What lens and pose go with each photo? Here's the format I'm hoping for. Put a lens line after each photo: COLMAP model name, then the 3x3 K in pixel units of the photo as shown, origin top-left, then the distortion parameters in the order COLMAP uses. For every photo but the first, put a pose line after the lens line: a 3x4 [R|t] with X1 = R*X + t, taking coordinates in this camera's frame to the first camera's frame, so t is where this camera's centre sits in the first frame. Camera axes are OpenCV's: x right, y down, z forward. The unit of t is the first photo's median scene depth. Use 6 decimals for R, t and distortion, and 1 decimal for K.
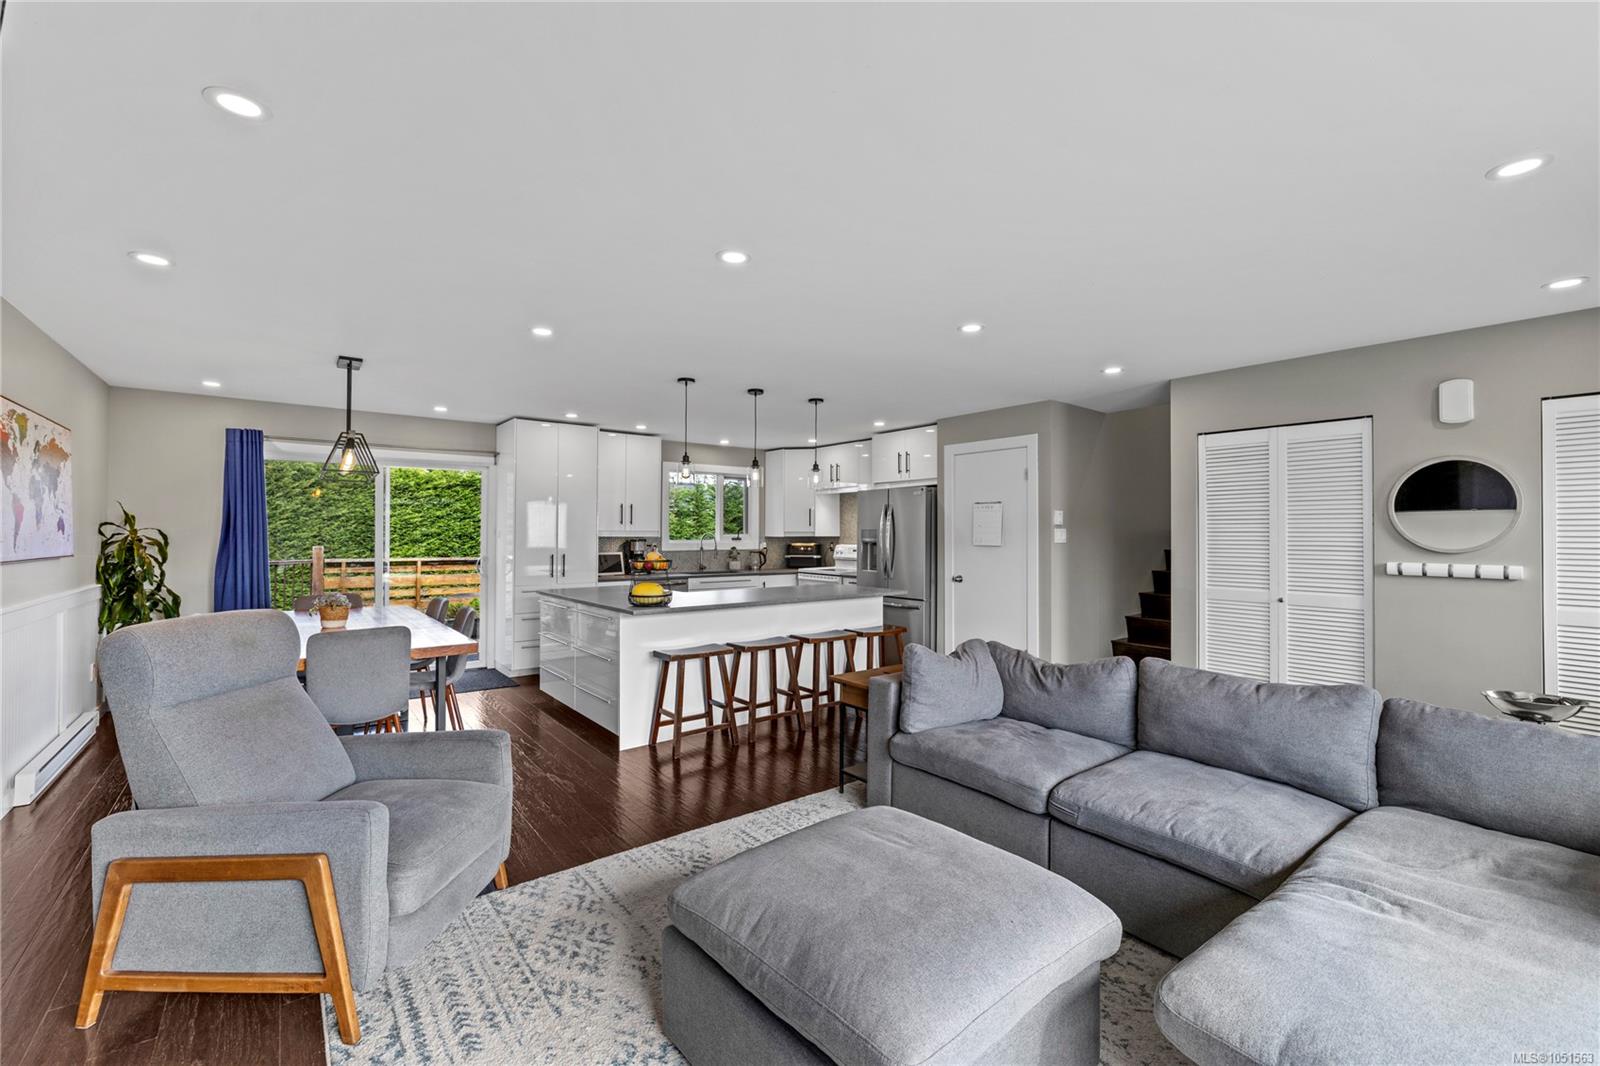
lens RADIAL K [[674.9, 0, 800.3], [0, 674.9, 532.7], [0, 0, 1]] dist [0.000360, 0.000002]
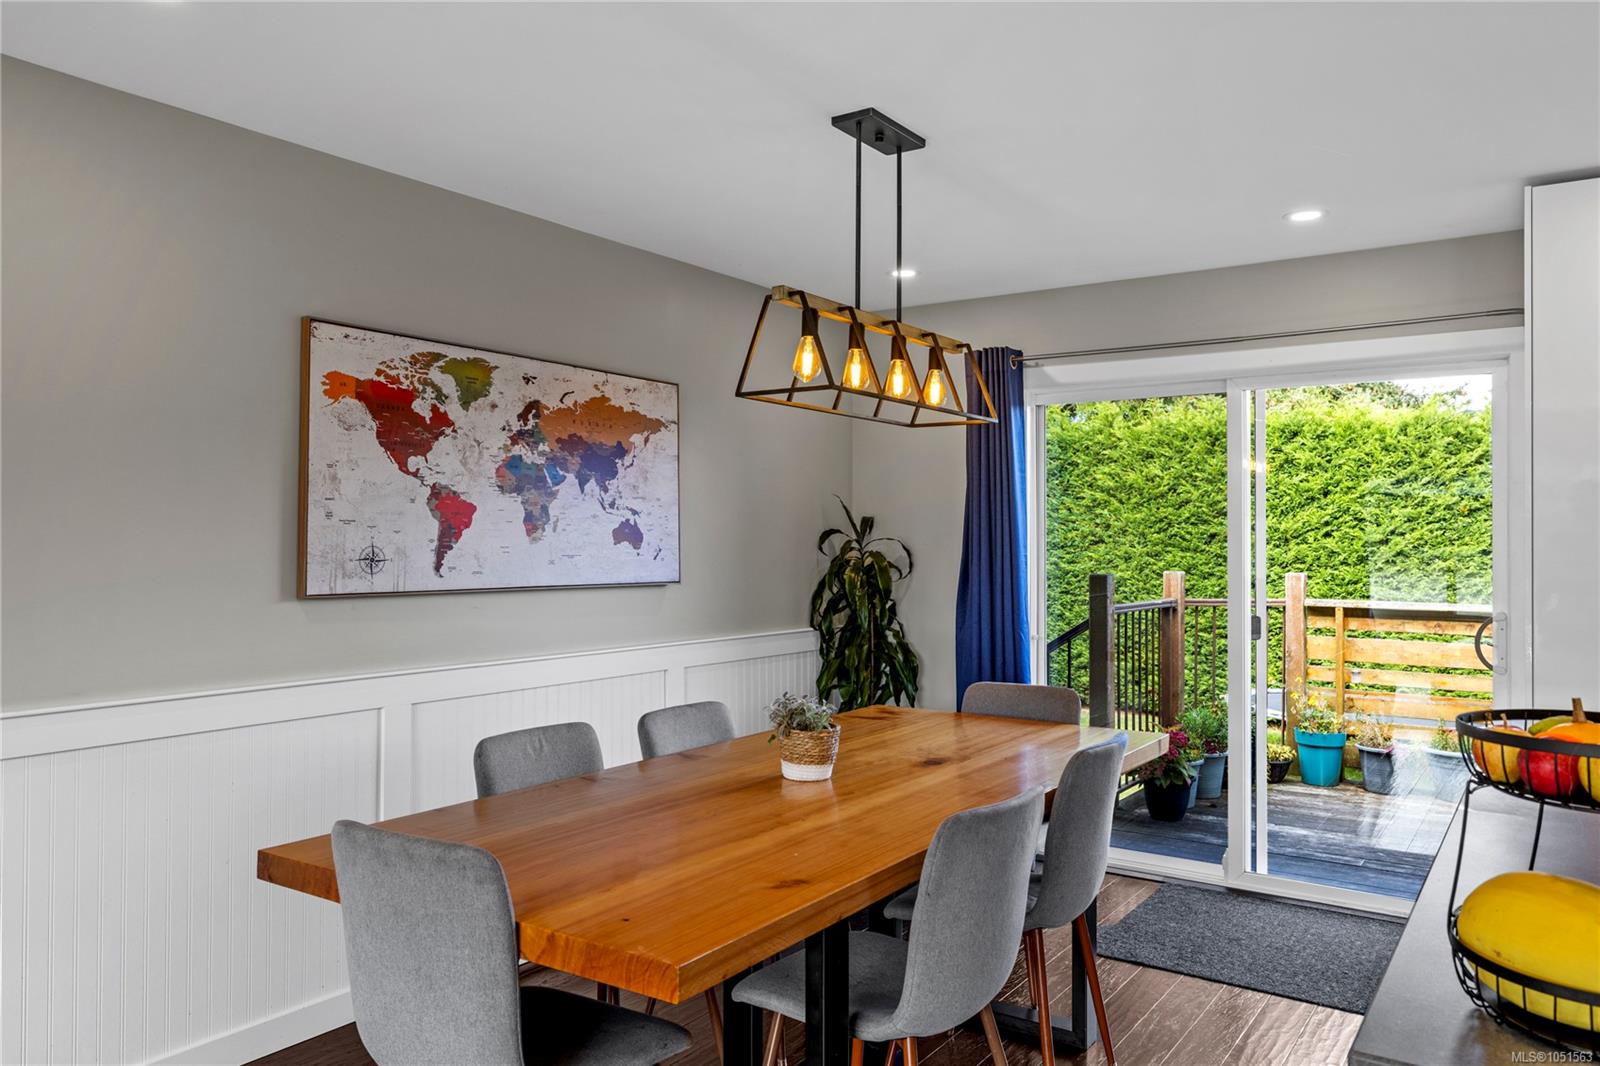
lens RADIAL K [[1128.8, 0, 799.4], [0, 1128.8, 530.3], [0, 0, 1]] dist [0.001021, 0.000729]
pose [[0.306156, -0.010891, -0.951919, -0.038231], [-0.001667, 0.999927, -0.011977, -0.002613], [0.951980, 0.005253, 0.306115, 0.686425]]
